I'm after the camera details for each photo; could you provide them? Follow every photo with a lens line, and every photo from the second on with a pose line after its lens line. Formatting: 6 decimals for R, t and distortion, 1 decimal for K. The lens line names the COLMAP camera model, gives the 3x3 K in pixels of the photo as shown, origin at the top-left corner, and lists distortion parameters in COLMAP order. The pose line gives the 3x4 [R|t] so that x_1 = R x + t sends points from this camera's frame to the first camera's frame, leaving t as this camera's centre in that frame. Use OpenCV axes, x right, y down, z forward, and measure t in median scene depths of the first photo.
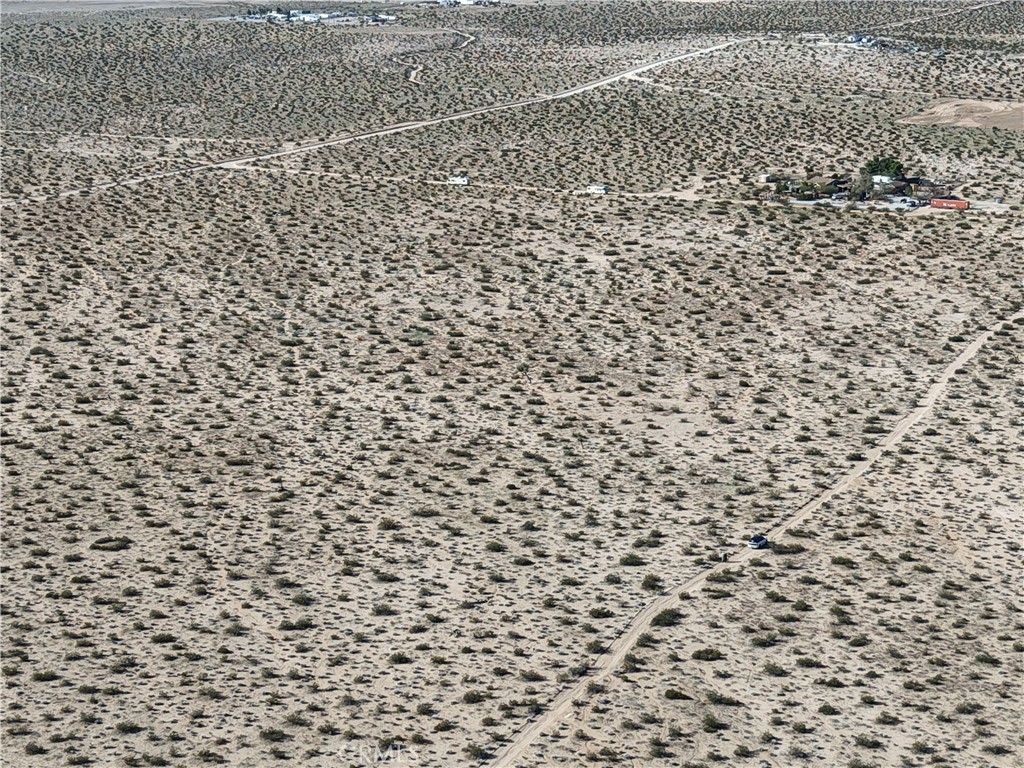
lens RADIAL K [[1963.0, 0, 512.0], [0, 1963.0, 384.0], [0, 0, 1]] dist [0.254824, -1.132067]
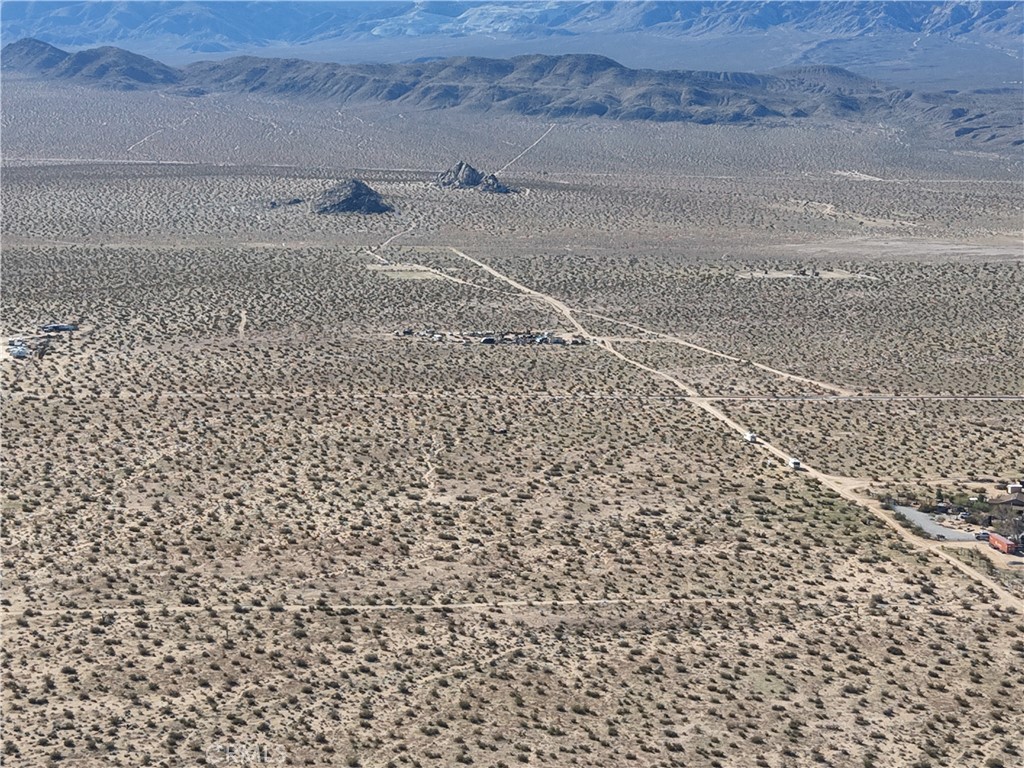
lens RADIAL K [[1963.0, 0, 512.0], [0, 1963.0, 384.0], [0, 0, 1]] dist [0.254824, -1.132067]
pose [[0.566466, 0.119527, -0.815371, 0.784171], [-0.217711, 0.975979, -0.008181, -0.109698], [0.794807, 0.182149, 0.578881, 0.407562]]
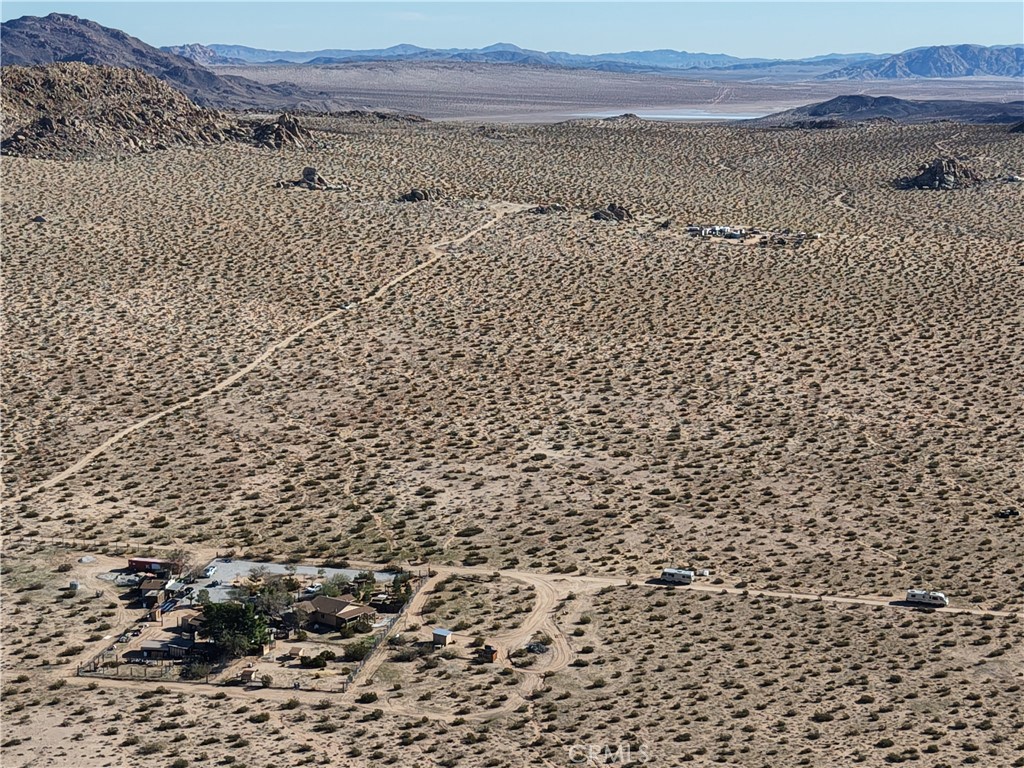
lens RADIAL K [[1963.0, 0, 512.0], [0, 1963.0, 384.0], [0, 0, 1]] dist [0.254824, -1.132067]
pose [[-0.967972, 0.035922, -0.248474, 0.285976], [-0.072183, 0.908099, 0.412488, -0.471086], [0.240456, 0.417213, -0.876421, 1.709474]]
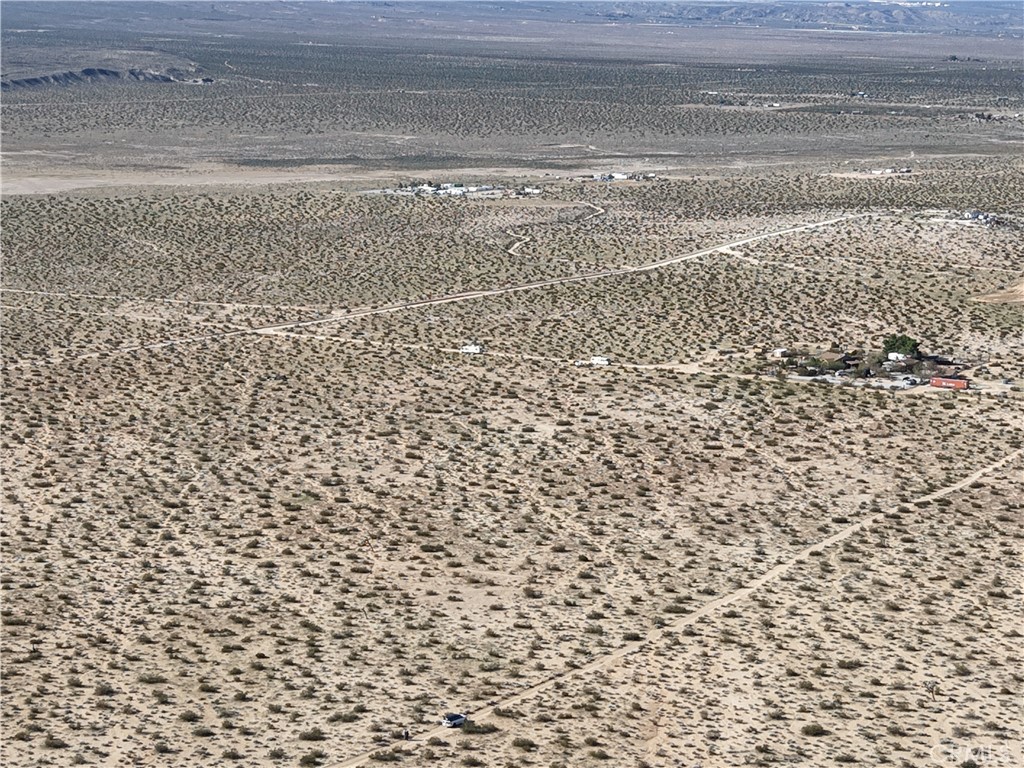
lens RADIAL K [[1963.0, 0, 512.0], [0, 1963.0, 384.0], [0, 0, 1]] dist [0.254824, -1.132067]
pose [[0.992636, 0.020606, -0.119368, 0.131016], [-0.030757, 0.996005, -0.083835, -0.002197], [0.117164, 0.086889, 0.989304, 0.011738]]
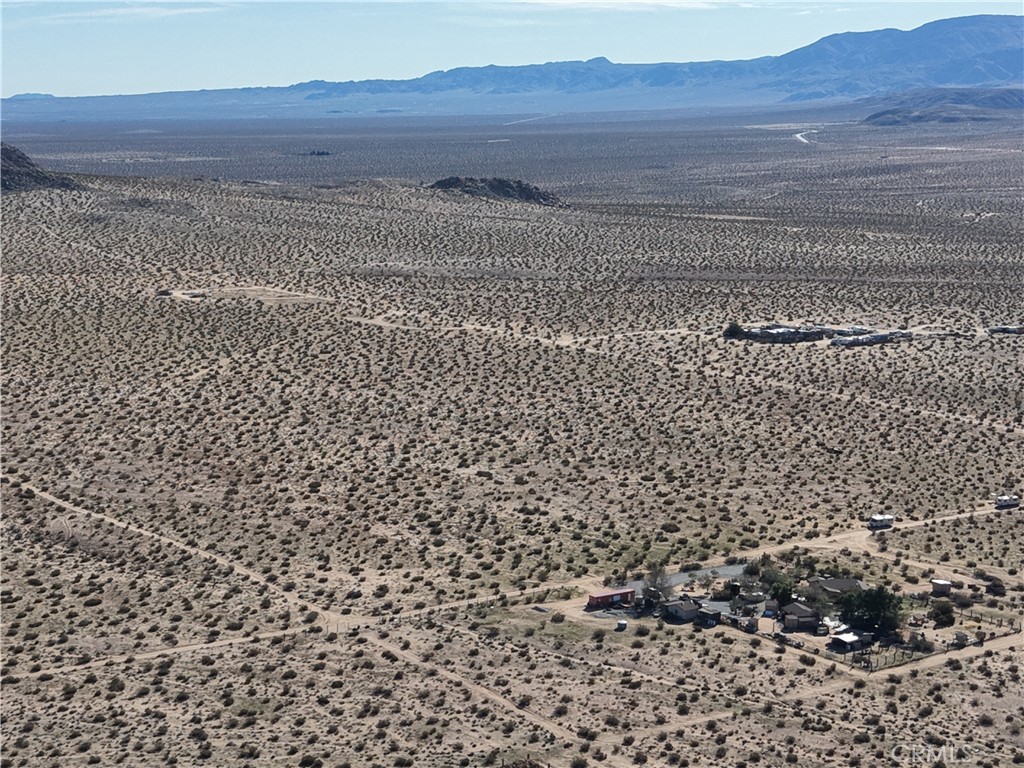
lens RADIAL K [[1963.0, 0, 512.0], [0, 1963.0, 384.0], [0, 0, 1]] dist [0.254824, -1.132067]
pose [[-0.418320, 0.129047, -0.899086, 0.910984], [-0.242401, 0.938094, 0.247428, -0.347603], [0.875357, 0.321443, -0.361142, 1.269992]]
